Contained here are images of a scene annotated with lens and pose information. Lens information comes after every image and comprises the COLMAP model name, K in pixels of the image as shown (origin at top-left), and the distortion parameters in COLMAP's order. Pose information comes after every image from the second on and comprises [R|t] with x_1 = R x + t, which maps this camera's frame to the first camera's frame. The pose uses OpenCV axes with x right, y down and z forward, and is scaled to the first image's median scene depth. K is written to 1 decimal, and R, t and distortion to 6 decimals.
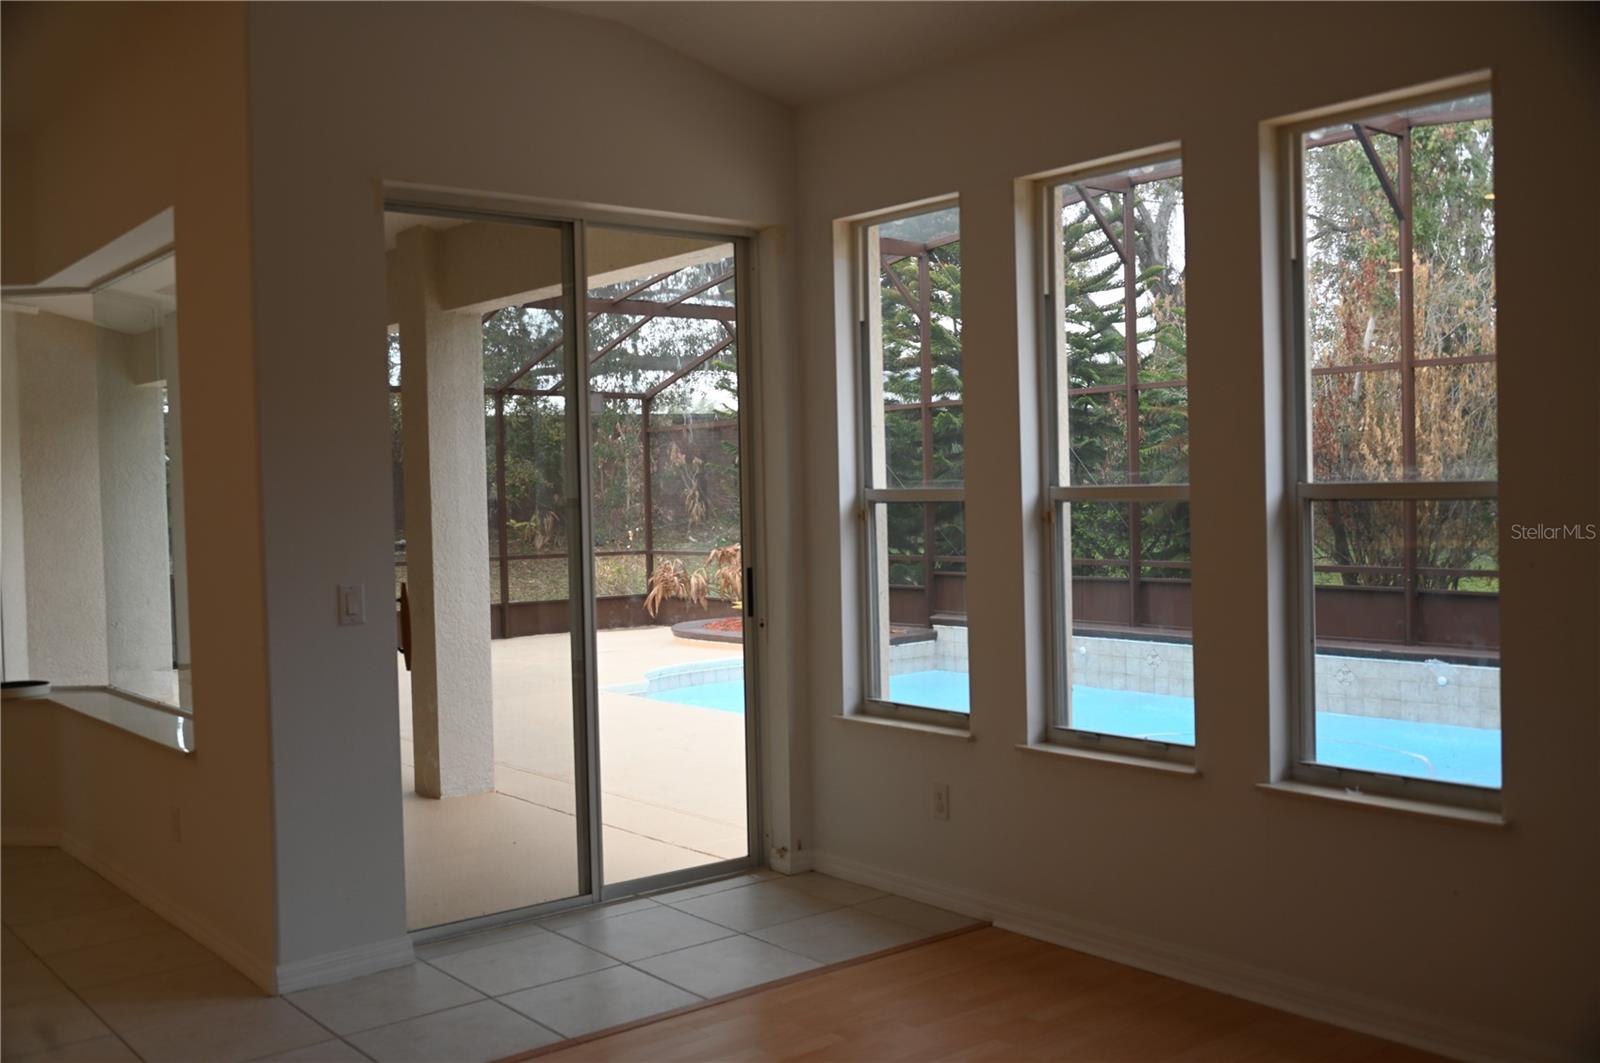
lens RADIAL K [[1525.4, 0, 795.6], [0, 1525.4, 524.9], [0, 0, 1]] dist [-0.002010, 0.000000]
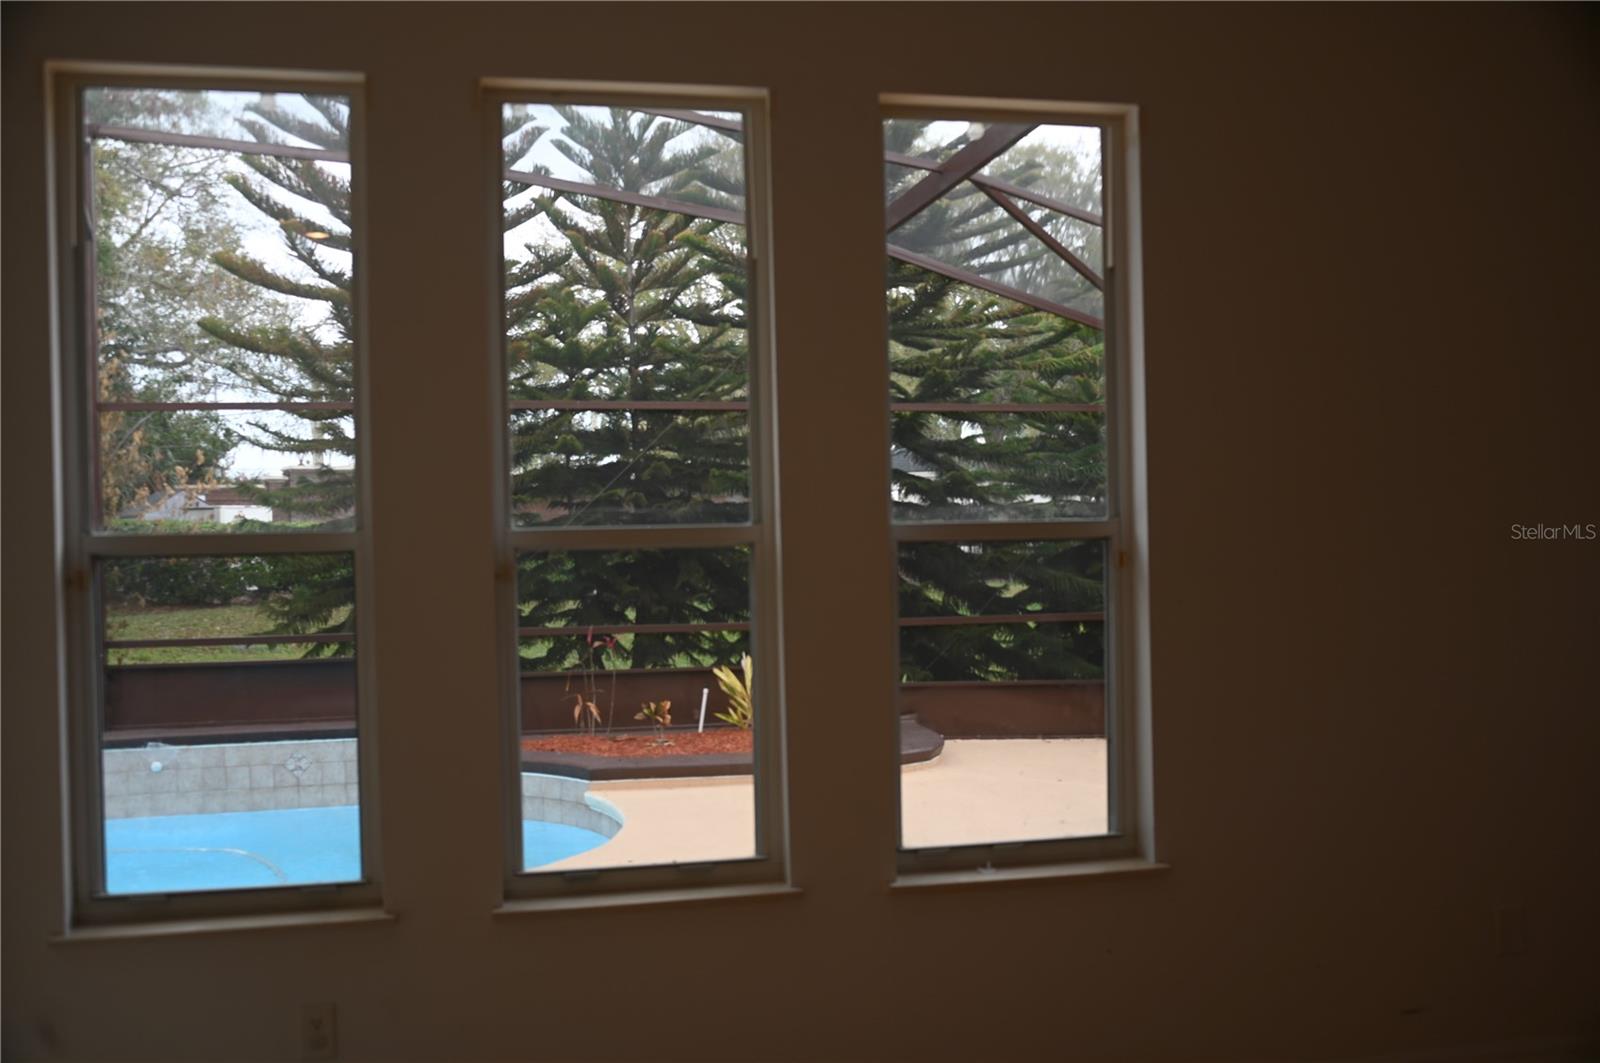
lens RADIAL K [[1525.4, 0, 797.2], [0, 1525.4, 528.5], [0, 0, 1]] dist [-0.002010, 0.000000]
pose [[0.486258, 0.005554, 0.873797, -0.167113], [0.033358, 0.999133, -0.024914, -0.000852], [-0.873178, 0.041262, 0.485651, 0.243878]]
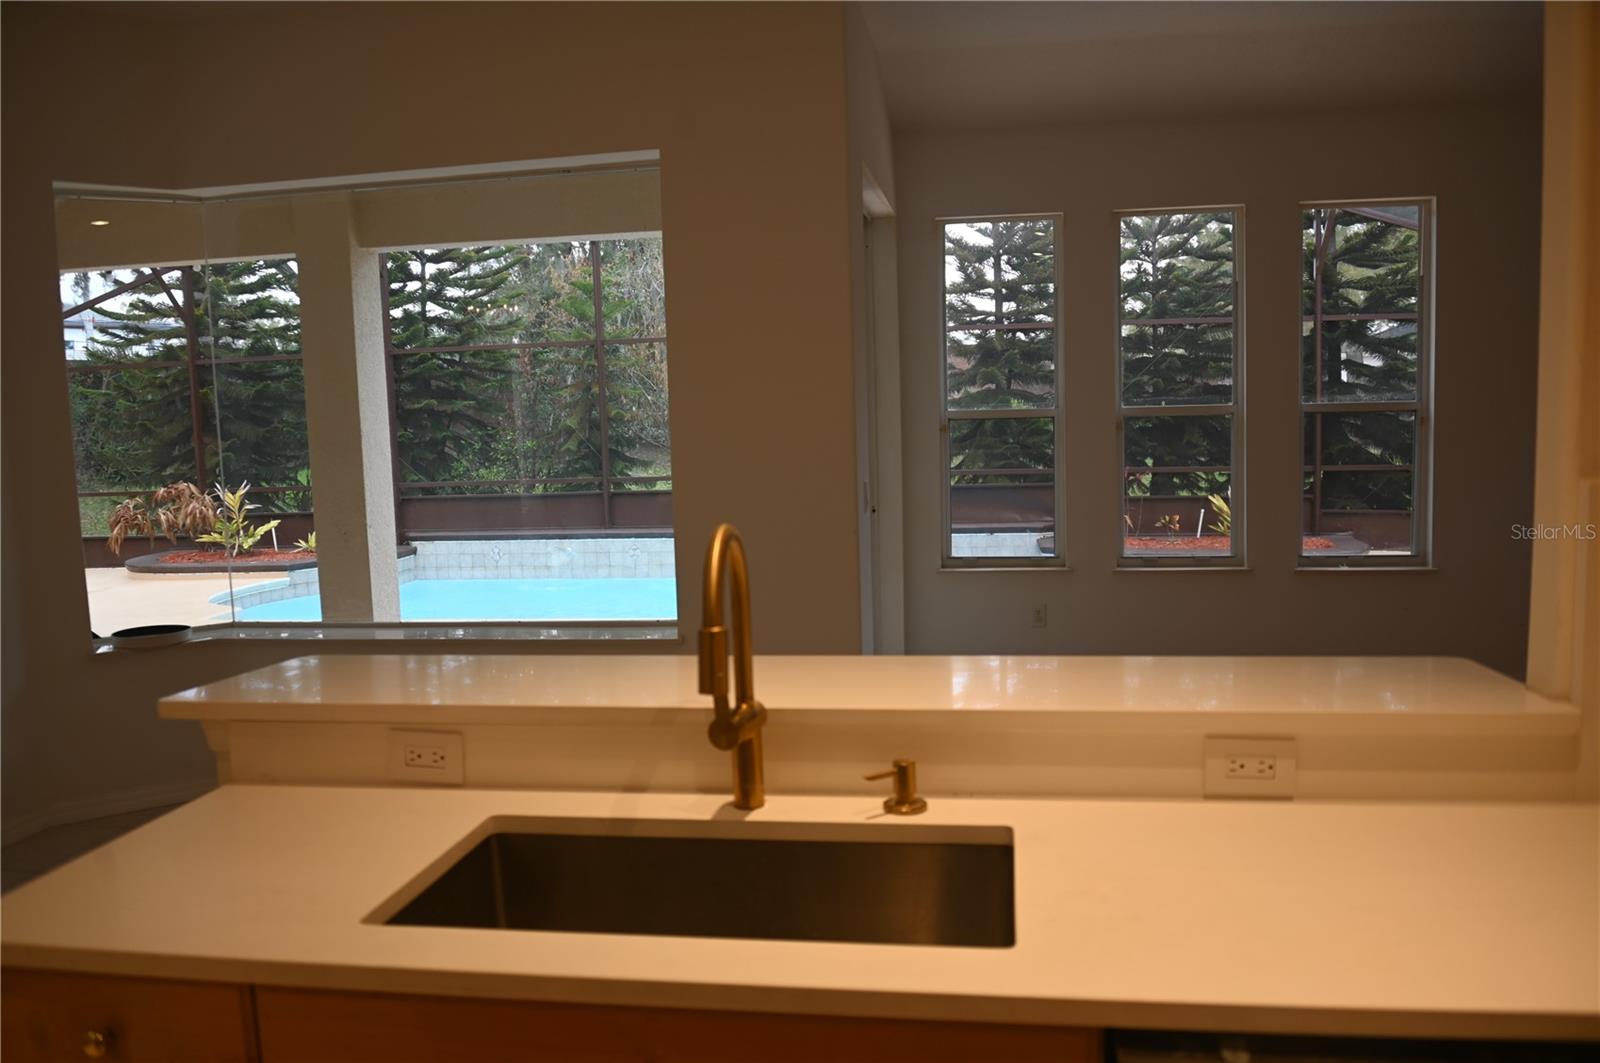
lens RADIAL K [[1274.3, 0, 815.5], [0, 1274.3, 537.0], [0, 0, 1]] dist [-0.017695, -0.000723]
pose [[0.757590, -0.067751, 0.649205, -0.416498], [0.029123, 0.997117, 0.070073, 0.004332], [-0.652080, -0.034180, 0.757379, 0.090538]]
